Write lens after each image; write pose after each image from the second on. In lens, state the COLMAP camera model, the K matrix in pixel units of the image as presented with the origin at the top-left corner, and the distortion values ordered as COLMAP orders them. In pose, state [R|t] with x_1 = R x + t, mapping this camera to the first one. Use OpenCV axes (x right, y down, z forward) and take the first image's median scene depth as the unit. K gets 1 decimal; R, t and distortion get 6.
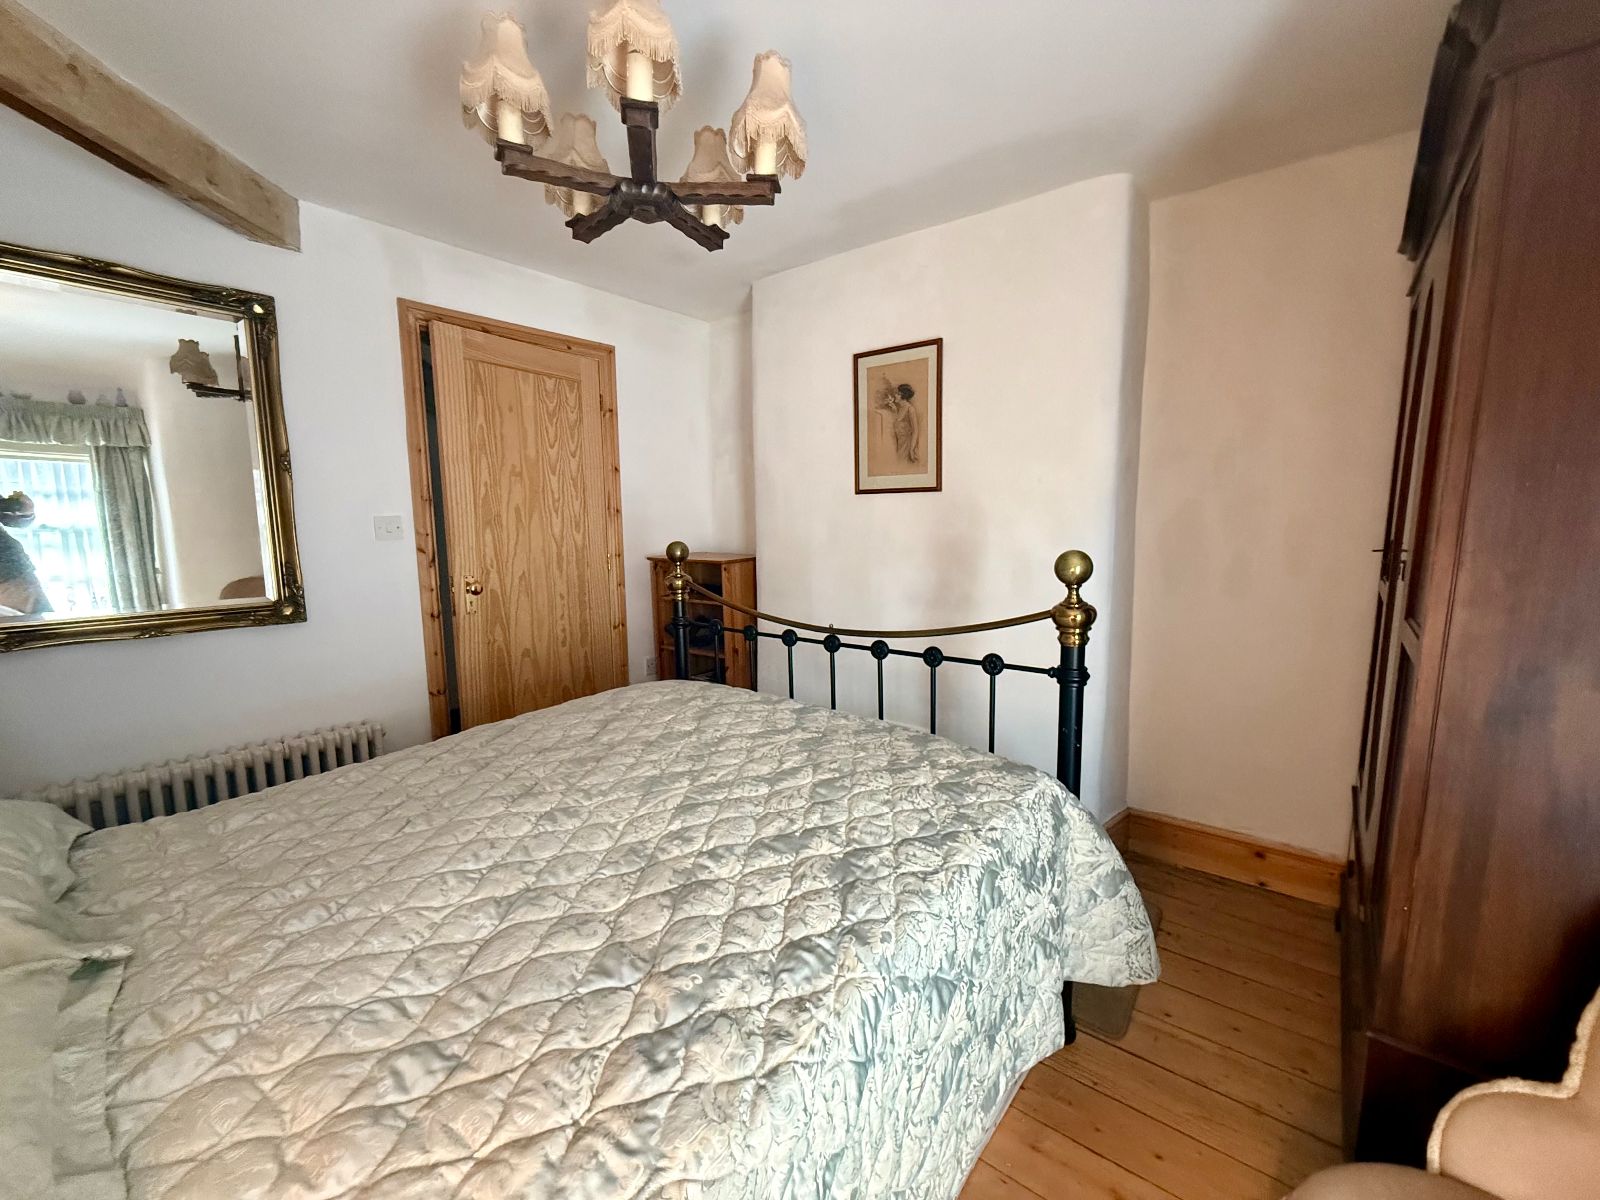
lens RADIAL K [[636.5, 0, 801.9], [0, 636.5, 602.6], [0, 0, 1]] dist [-0.000458, 0.000205]
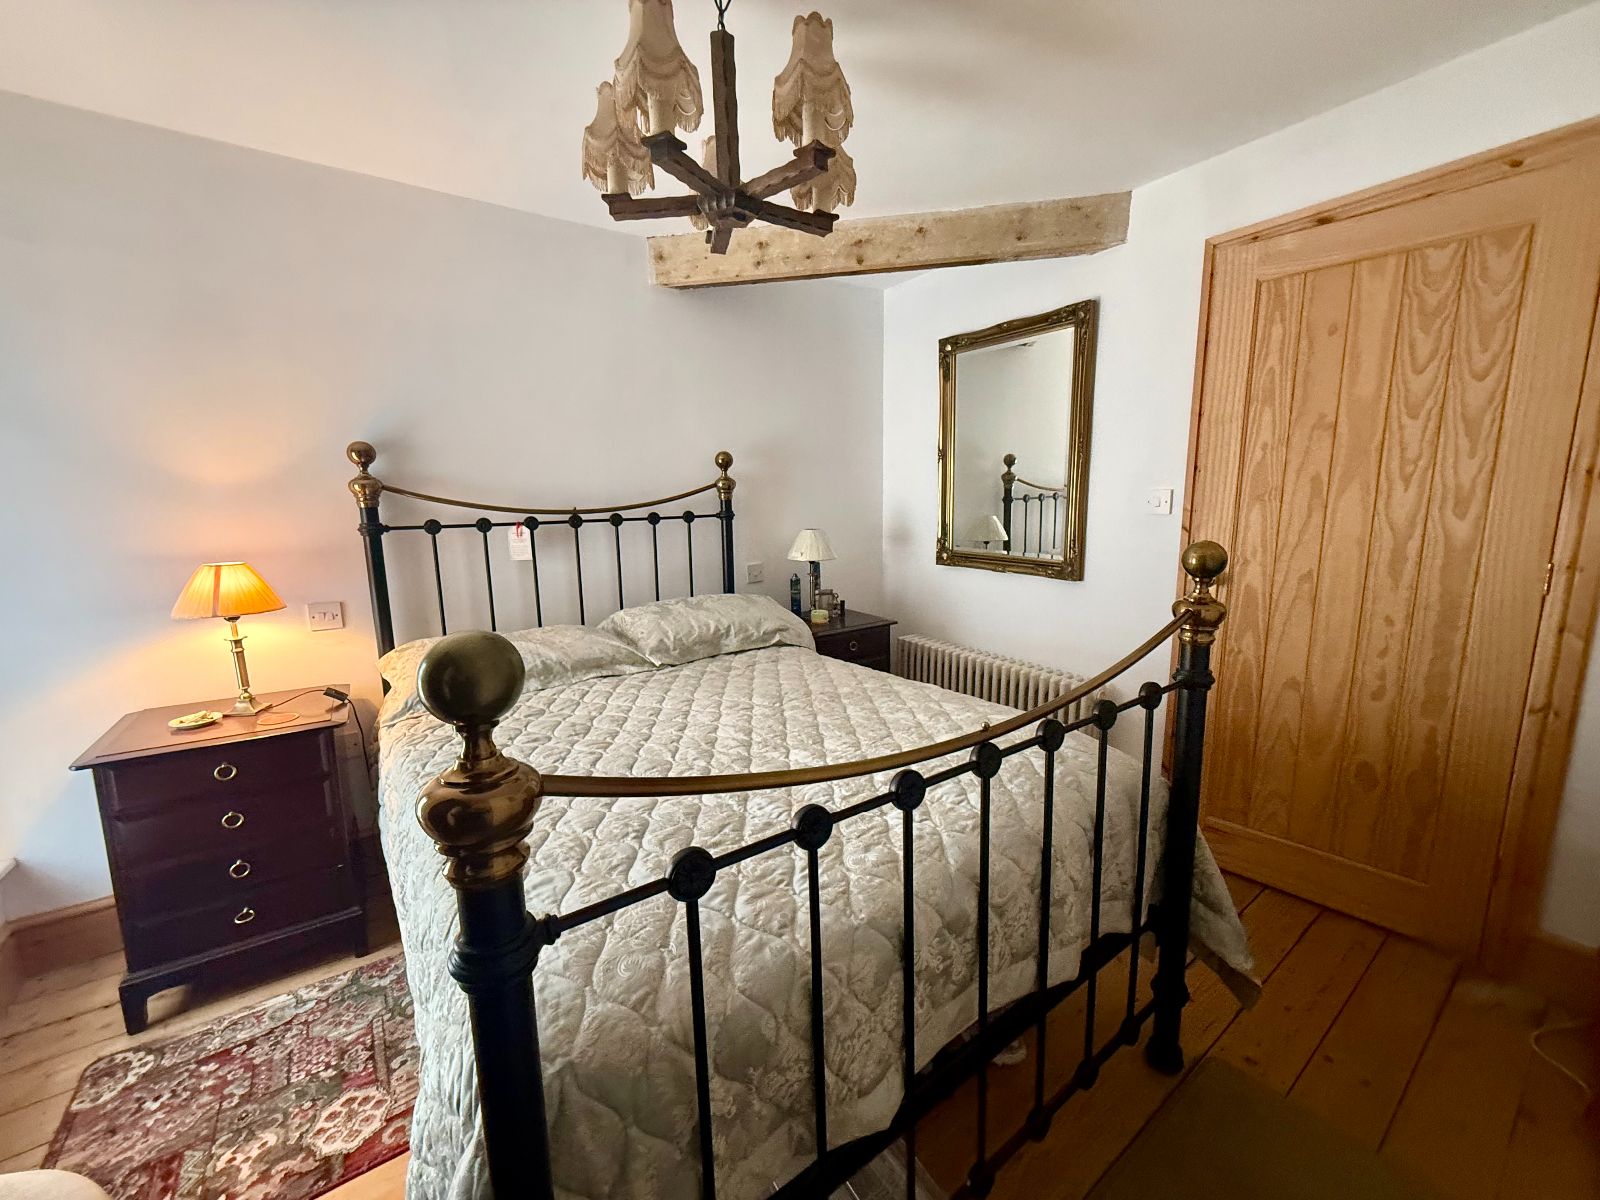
lens RADIAL K [[636.5, 0, 793.8], [0, 636.5, 603.8], [0, 0, 1]] dist [-0.000458, 0.000205]
pose [[-0.275082, 0.169919, -0.946286, 0.367555], [-0.121510, 0.970221, 0.209539, -0.086464], [0.953711, 0.172624, -0.246244, 0.621805]]
